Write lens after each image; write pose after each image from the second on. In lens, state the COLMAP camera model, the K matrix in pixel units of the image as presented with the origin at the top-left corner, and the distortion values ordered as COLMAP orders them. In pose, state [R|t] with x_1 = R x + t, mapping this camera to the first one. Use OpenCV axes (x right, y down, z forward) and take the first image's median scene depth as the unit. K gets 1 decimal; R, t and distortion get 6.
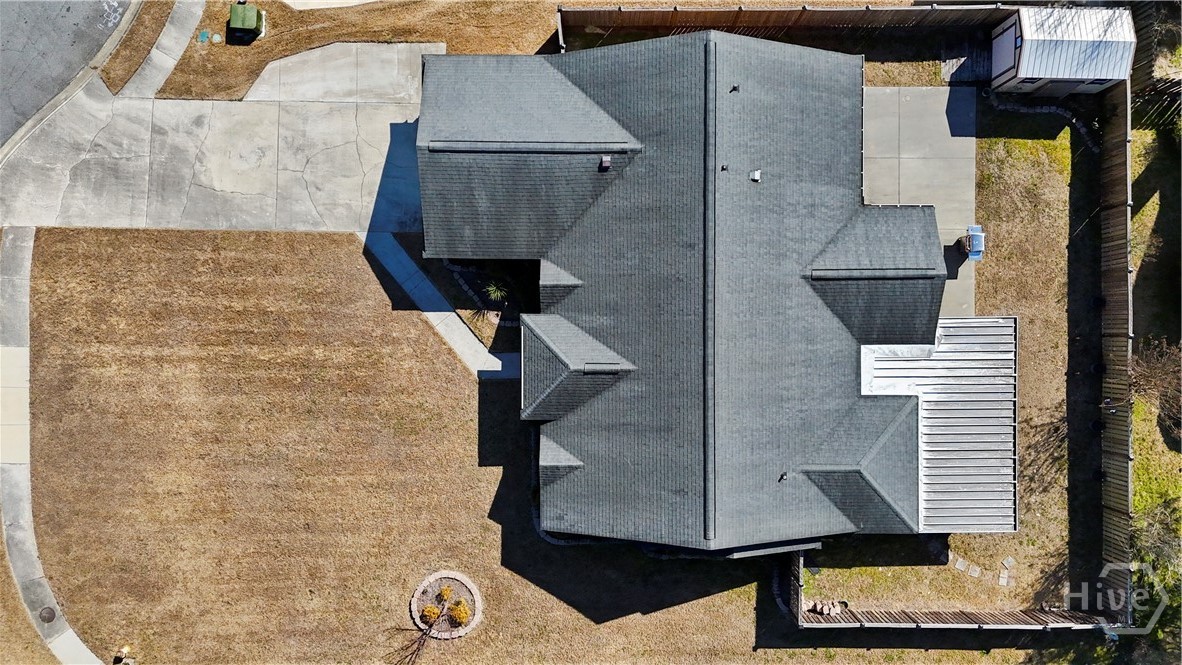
lens RADIAL K [[871.8, 0, 591.0], [0, 871.8, 332.5], [0, 0, 1]] dist [0.080546, -0.088844]
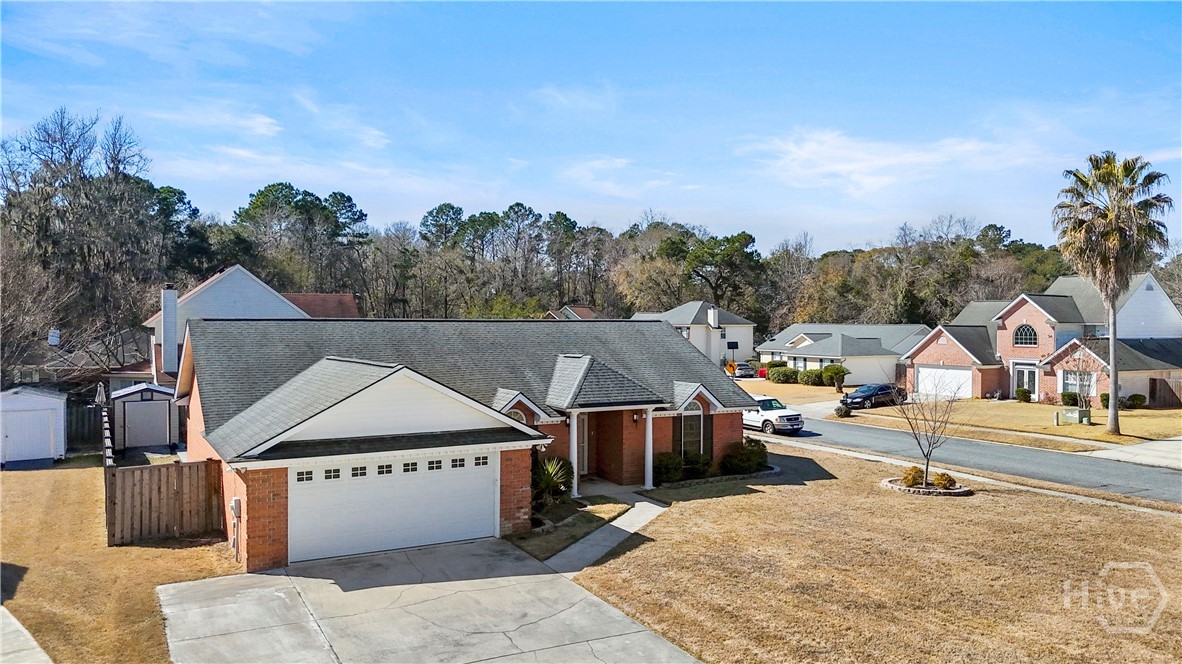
lens RADIAL K [[871.8, 0, 591.0], [0, 871.8, 332.0], [0, 0, 1]] dist [0.080546, -0.088844]
pose [[-0.480802, -0.009527, 0.876777, -0.734350], [0.876773, 0.006067, 0.480866, -0.357791], [-0.009901, 0.999936, 0.005436, 0.848879]]
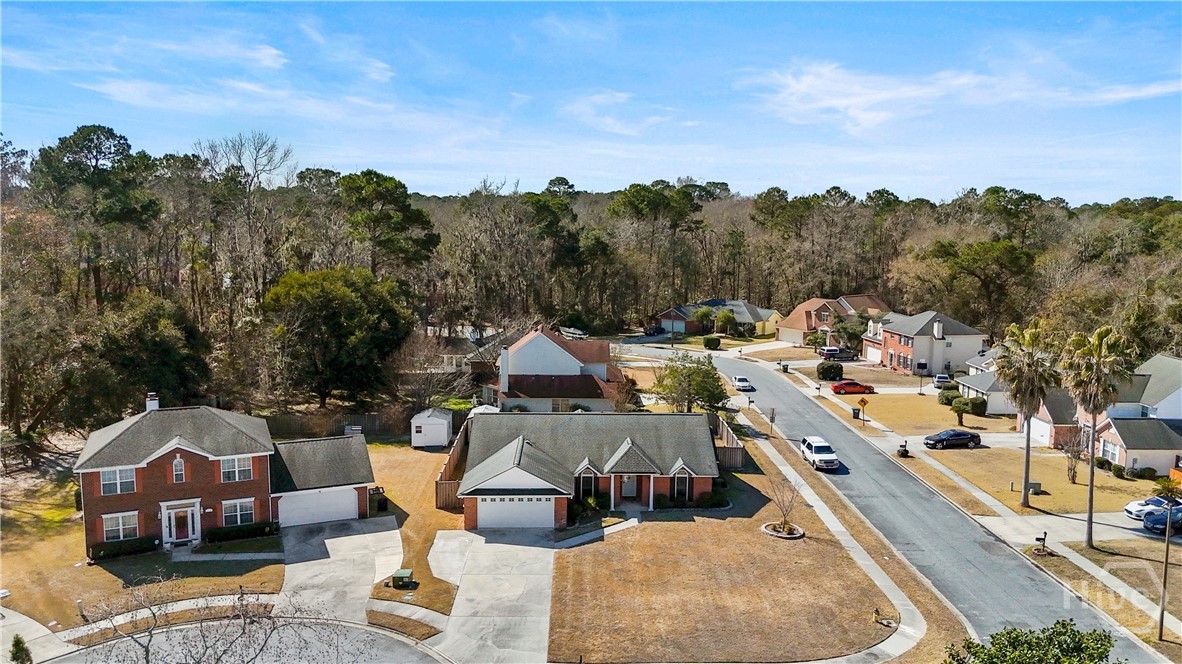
lens RADIAL K [[871.8, 0, 591.0], [0, 871.8, 332.0], [0, 0, 1]] dist [0.080546, -0.088844]
pose [[-0.023684, -0.134926, 0.990573, -1.737209], [0.999552, 0.014928, 0.025932, -0.095915], [-0.018286, 0.990743, 0.134512, 0.411070]]
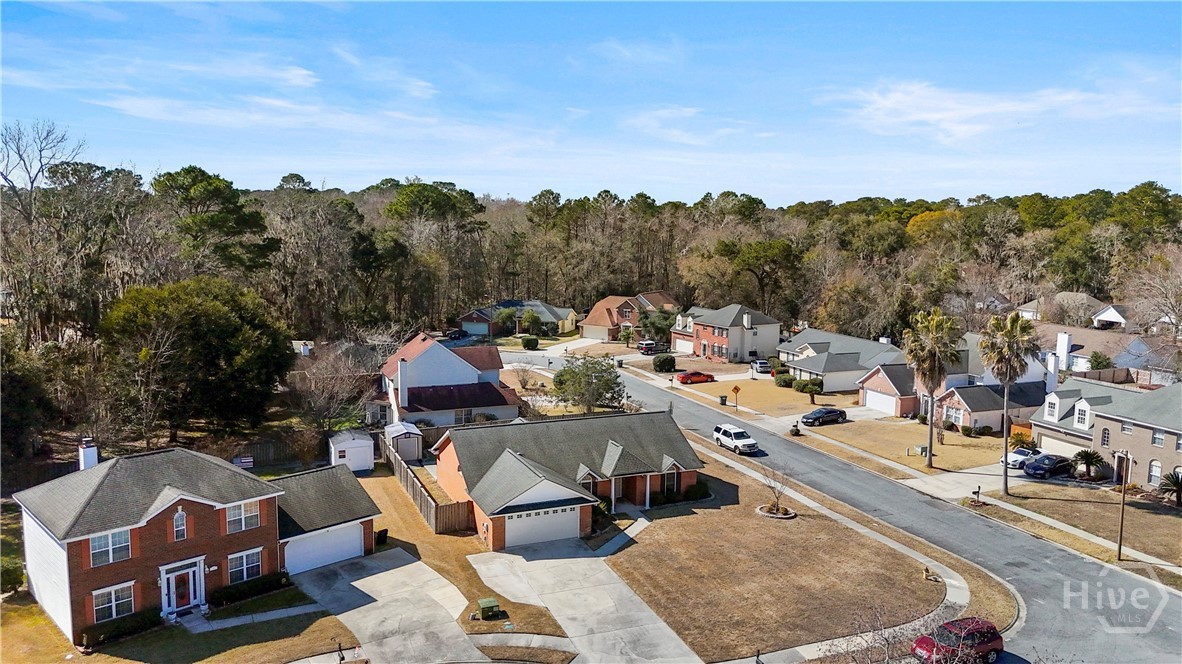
lens RADIAL K [[873.5, 0, 585.0], [0, 873.5, 330.4], [0, 0, 1]] dist [0.082100, -0.098139]
pose [[-0.377208, -0.124092, 0.917777, -1.608285], [0.925966, -0.031984, 0.376250, -0.704841], [-0.017335, 0.991755, 0.126969, 0.410529]]
